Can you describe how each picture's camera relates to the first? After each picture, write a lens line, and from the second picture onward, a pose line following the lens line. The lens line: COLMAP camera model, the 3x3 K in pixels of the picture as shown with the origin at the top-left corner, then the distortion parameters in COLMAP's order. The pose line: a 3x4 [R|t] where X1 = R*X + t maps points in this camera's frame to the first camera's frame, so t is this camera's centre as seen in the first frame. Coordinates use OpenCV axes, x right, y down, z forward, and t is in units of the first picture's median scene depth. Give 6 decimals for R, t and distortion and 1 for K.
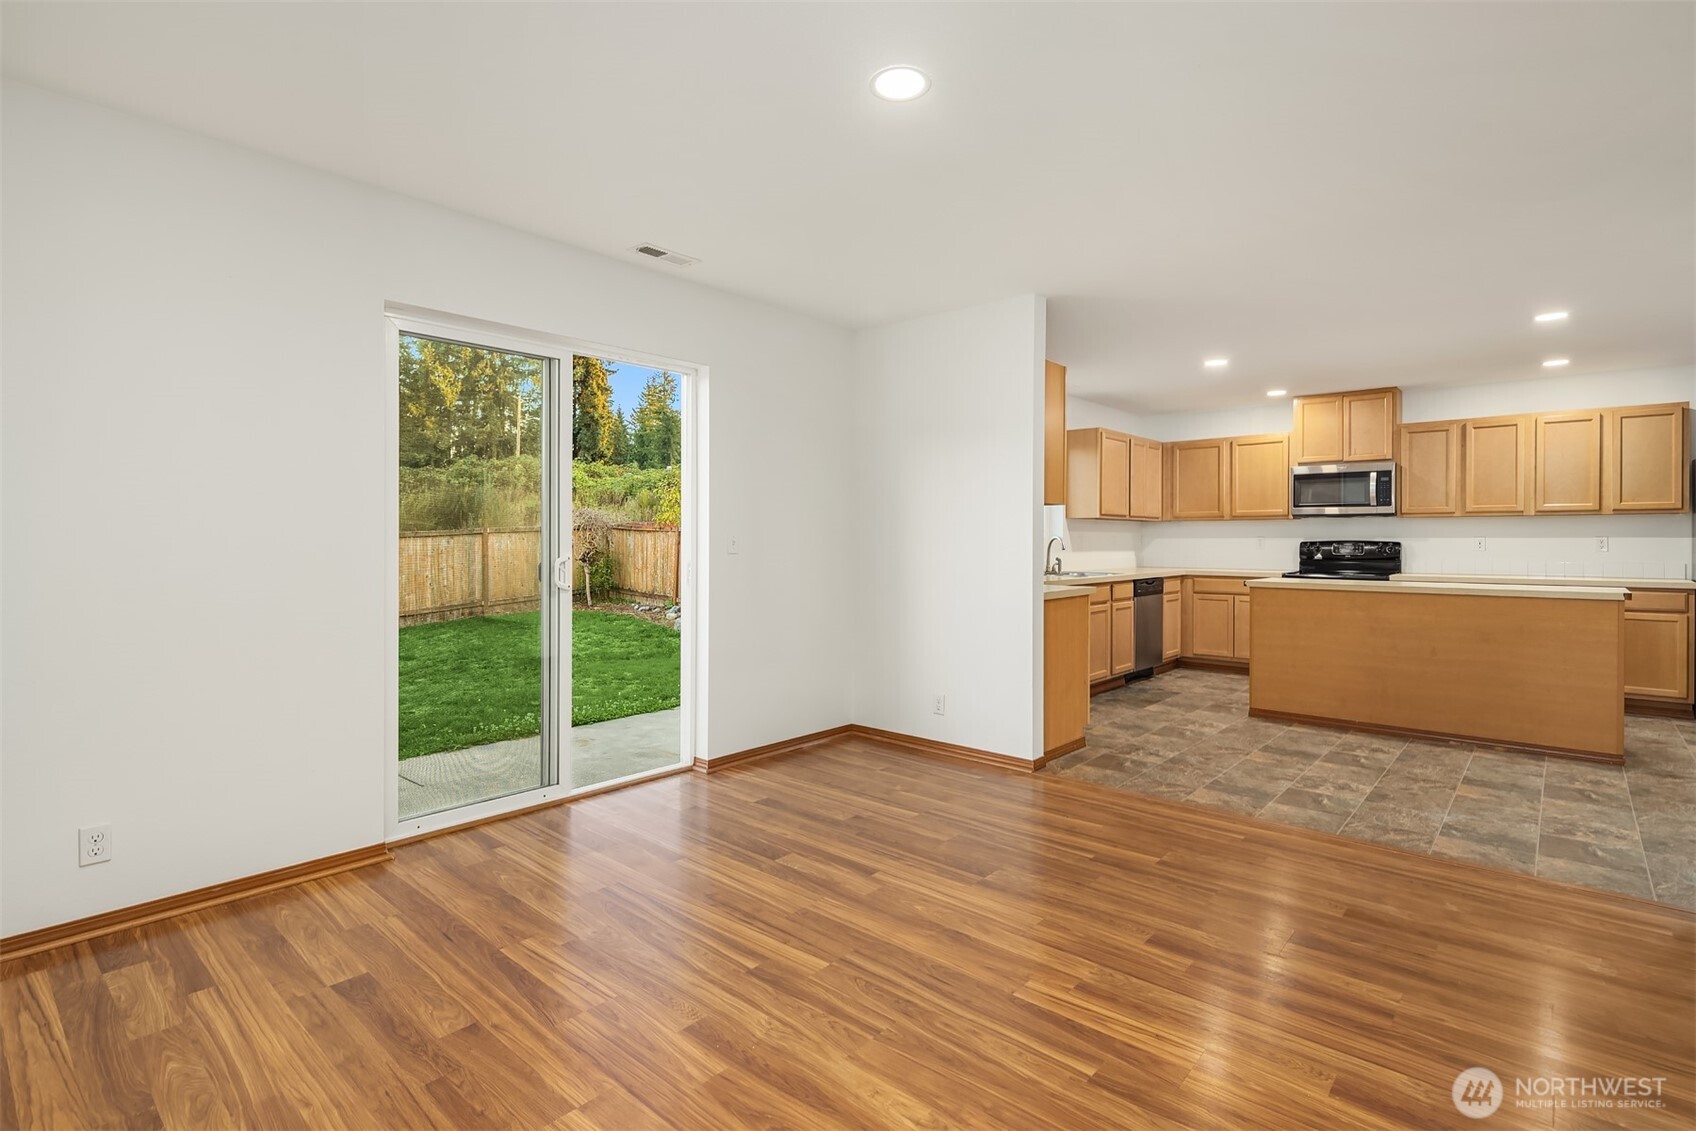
lens RADIAL K [[813.3, 0, 848.2], [0, 813.3, 548.7], [0, 0, 1]] dist [0.000320, -0.001598]
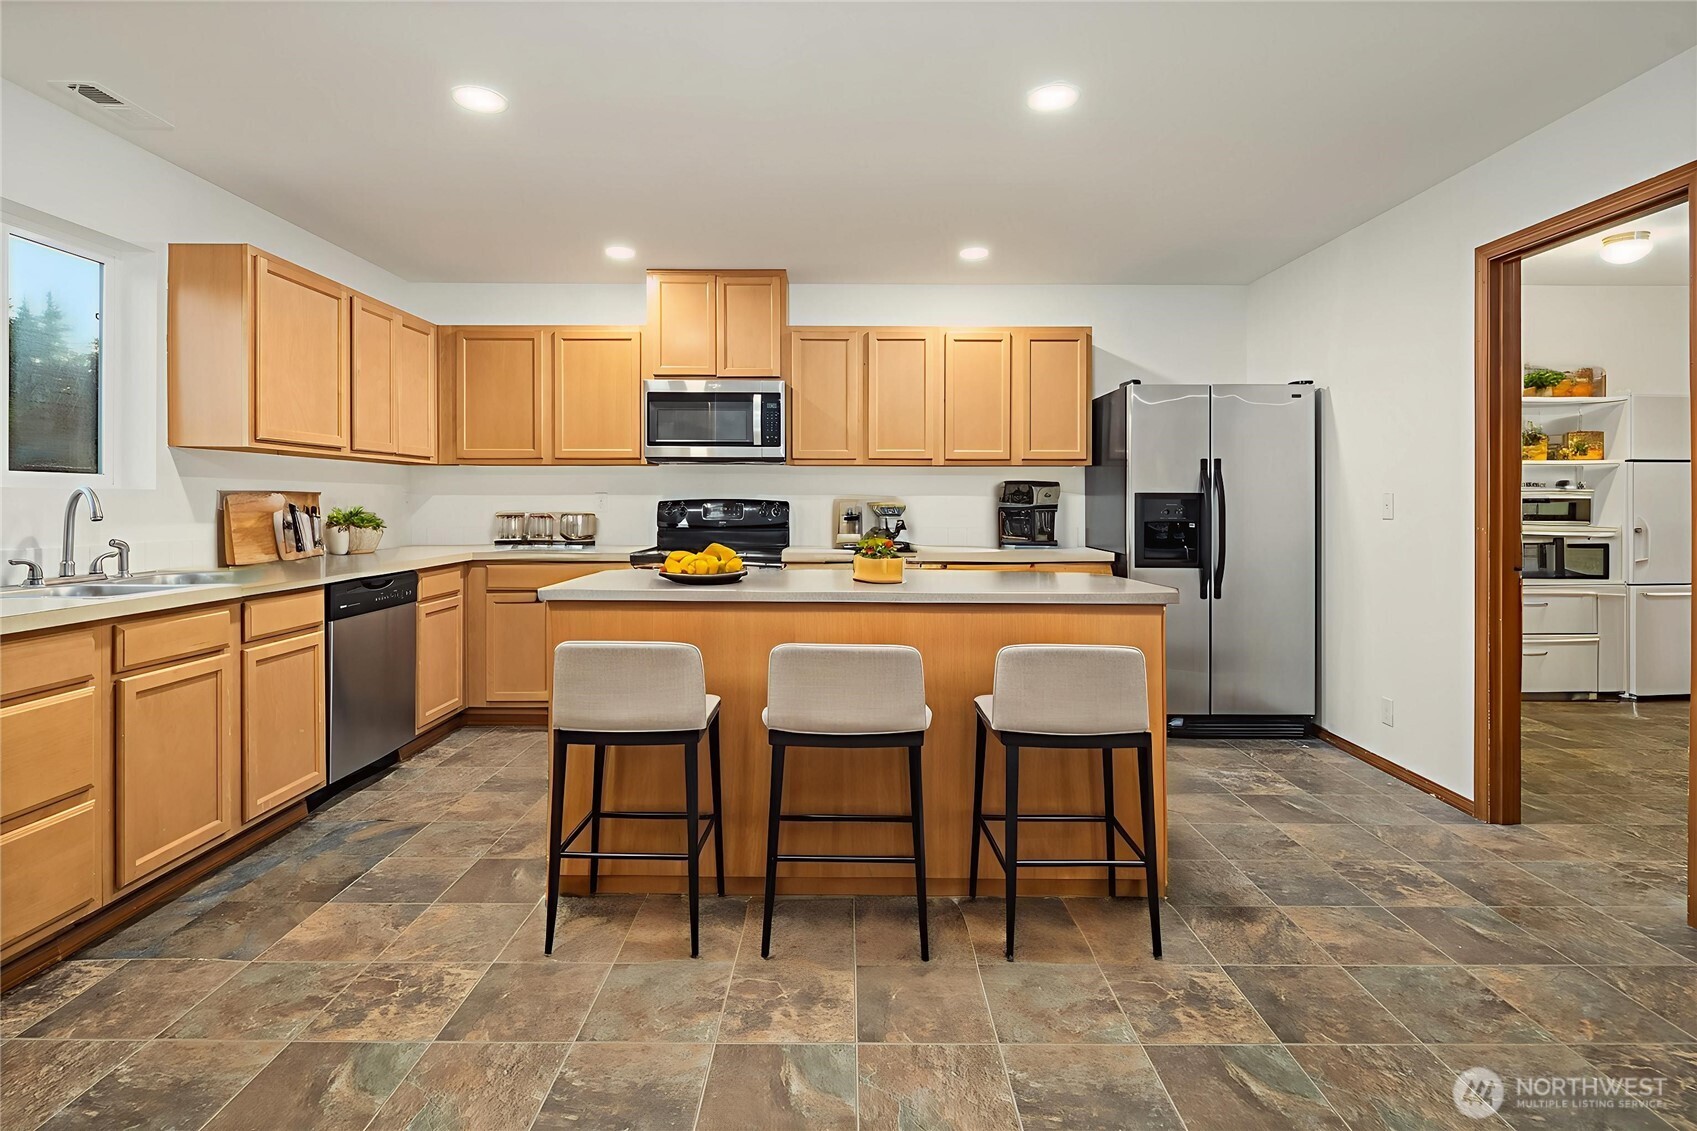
lens RADIAL K [[823.6, 0, 854.4], [0, 823.6, 499.6], [0, 0, 1]] dist [0.001024, -0.001230]
pose [[0.743080, 0.002457, 0.669198, 0.255285], [0.006110, 0.999927, -0.010456, -0.002136], [-0.669174, 0.011858, 0.743011, 0.447177]]
